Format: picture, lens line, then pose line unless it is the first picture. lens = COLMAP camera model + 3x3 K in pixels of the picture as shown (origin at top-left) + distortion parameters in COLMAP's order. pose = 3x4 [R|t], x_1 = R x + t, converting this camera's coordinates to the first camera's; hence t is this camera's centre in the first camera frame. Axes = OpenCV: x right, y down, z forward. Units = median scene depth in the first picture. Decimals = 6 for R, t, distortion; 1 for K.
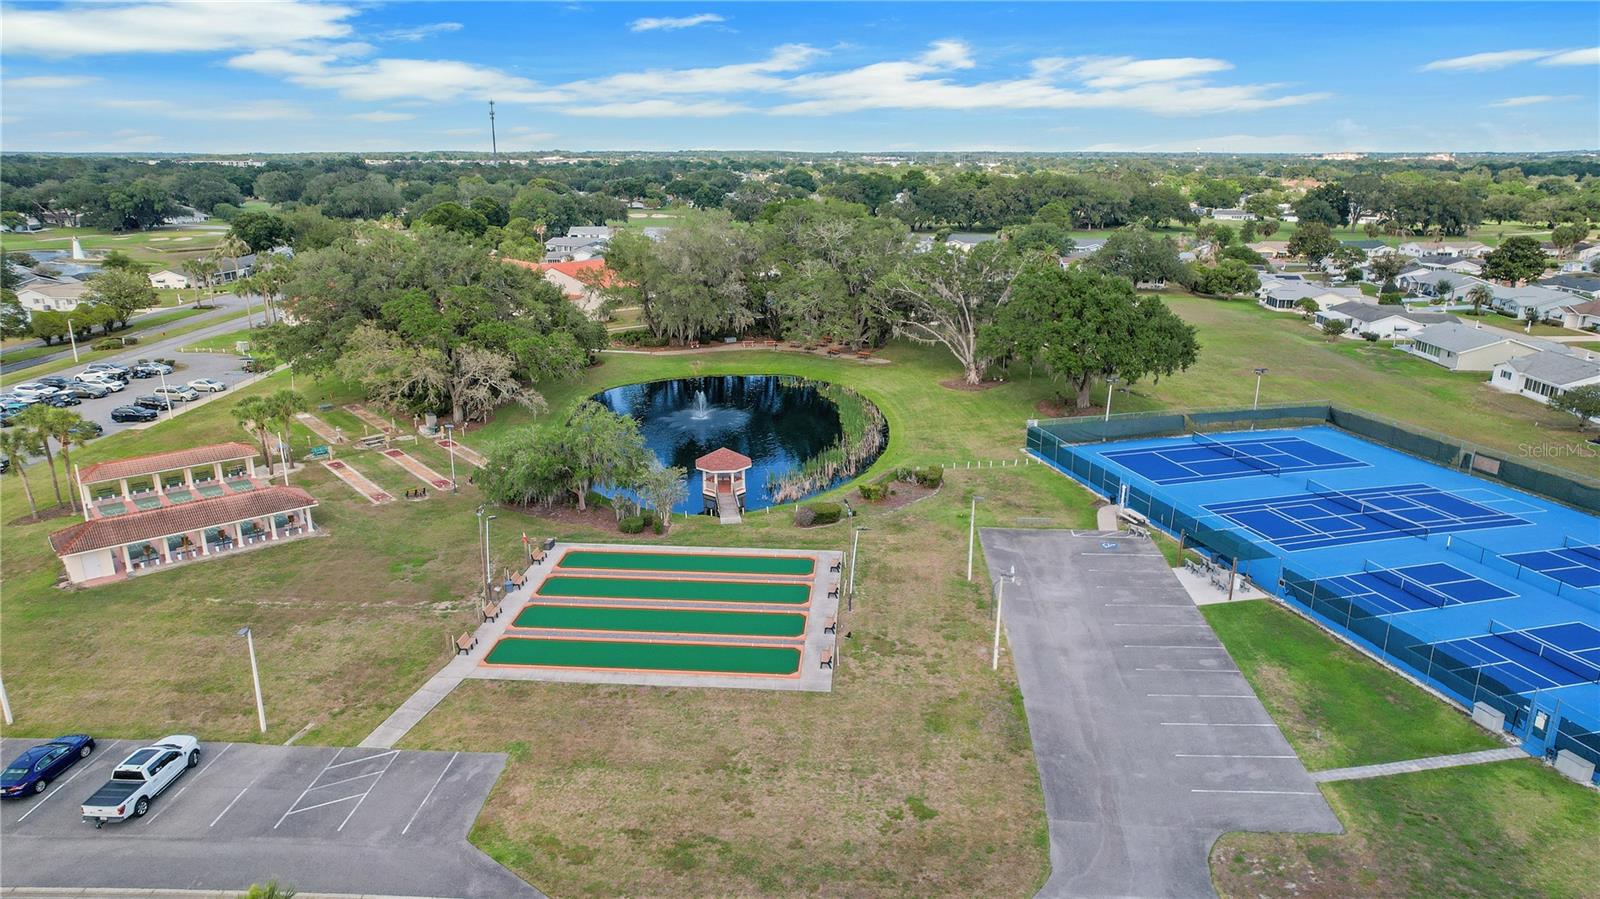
lens RADIAL K [[1016.9, 0, 797.8], [0, 1016.9, 459.5], [0, 0, 1]] dist [-0.040996, 0.071844]
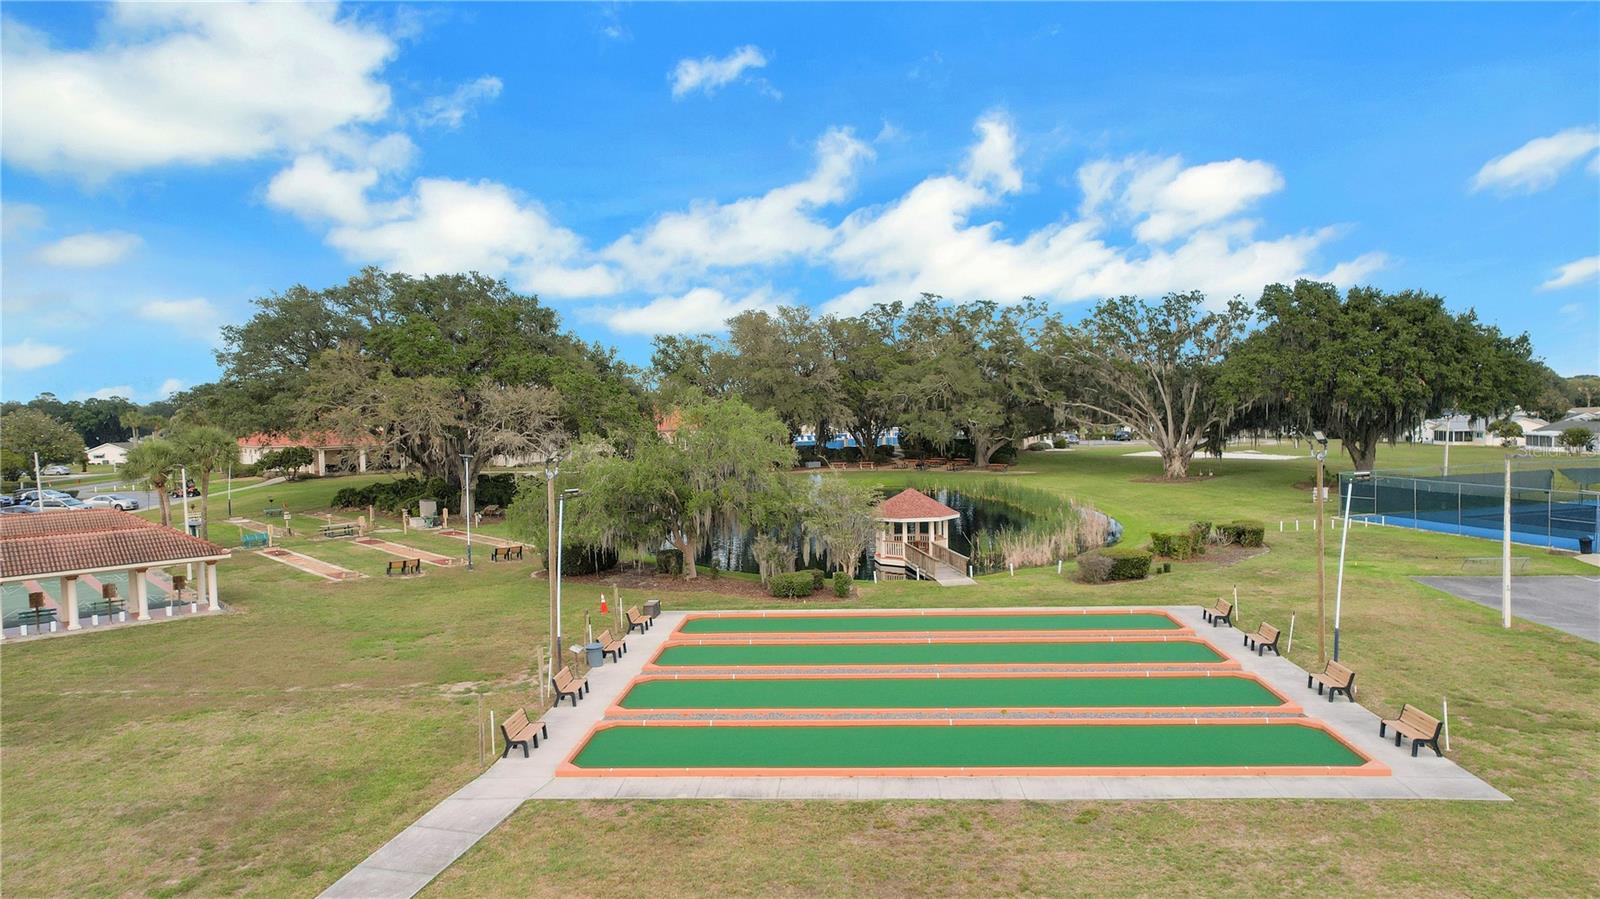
lens RADIAL K [[1016.9, 0, 797.8], [0, 1016.9, 459.5], [0, 0, 1]] dist [-0.040996, 0.071844]
pose [[0.999612, -0.008434, 0.026532, -0.217266], [0.014984, 0.966188, -0.257402, 0.177817], [-0.023464, 0.257700, 0.965940, 0.543426]]
